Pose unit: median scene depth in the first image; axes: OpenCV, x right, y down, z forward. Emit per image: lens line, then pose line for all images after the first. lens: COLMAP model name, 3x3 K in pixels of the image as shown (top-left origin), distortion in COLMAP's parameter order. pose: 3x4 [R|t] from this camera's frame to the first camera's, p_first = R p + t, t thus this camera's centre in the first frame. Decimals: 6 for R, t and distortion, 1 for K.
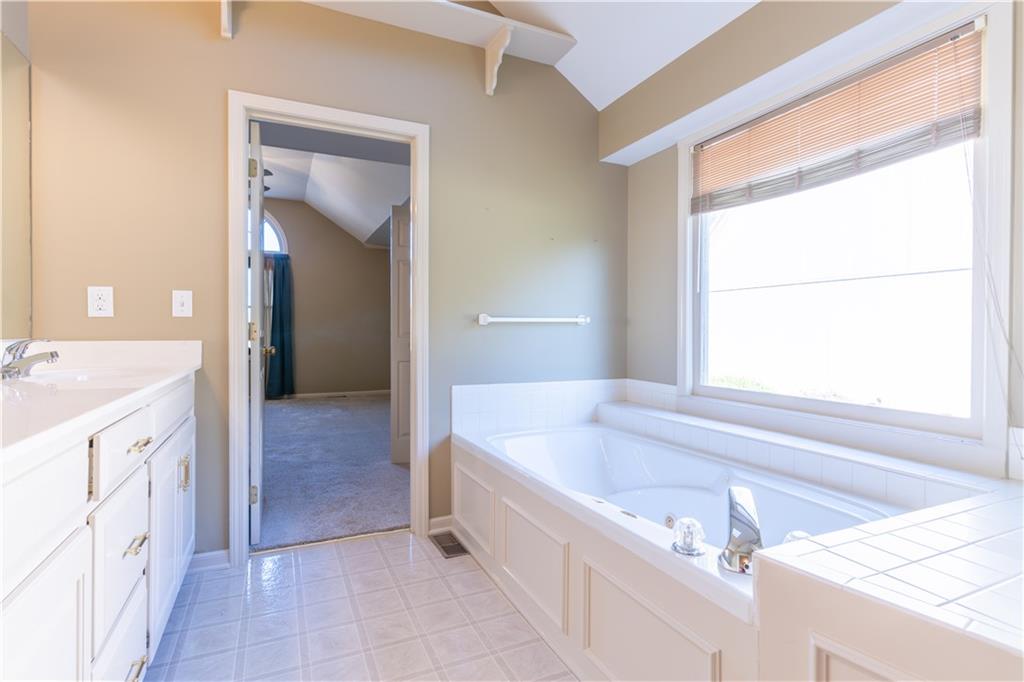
lens RADIAL K [[496.8, 0, 508.5], [0, 496.8, 333.9], [0, 0, 1]] dist [0.000004, 0.001896]
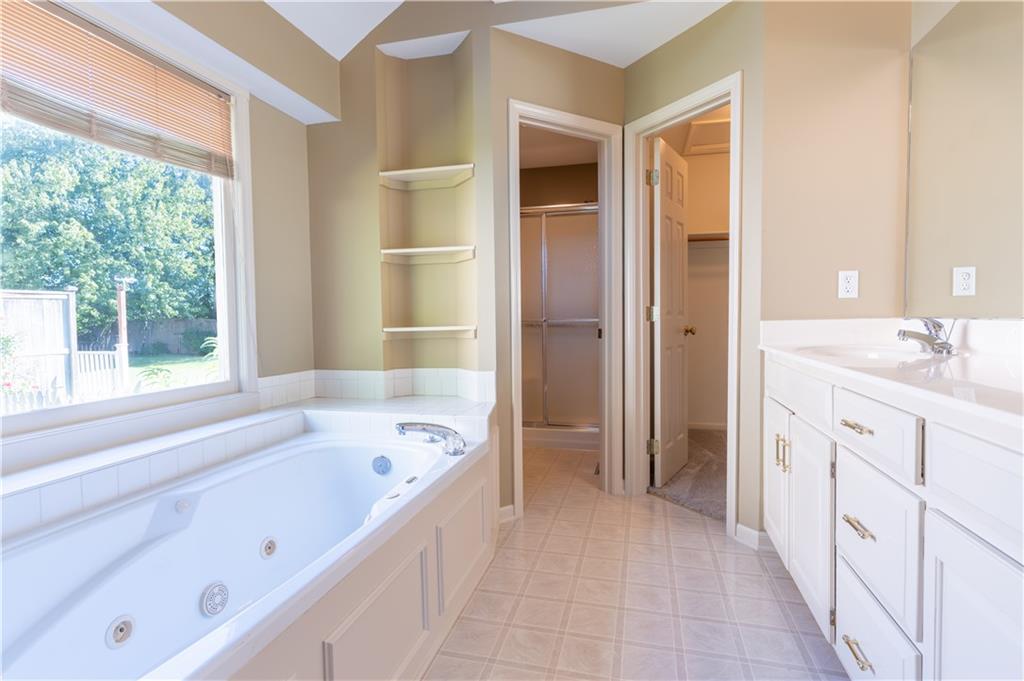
lens RADIAL K [[496.8, 0, 517.3], [0, 496.8, 336.0], [0, 0, 1]] dist [0.000004, 0.001896]
pose [[-0.776884, -0.017572, 0.629398, -0.476615], [0.015003, 0.998810, 0.046405, -0.002744], [-0.629465, 0.045495, -0.775696, 1.292575]]
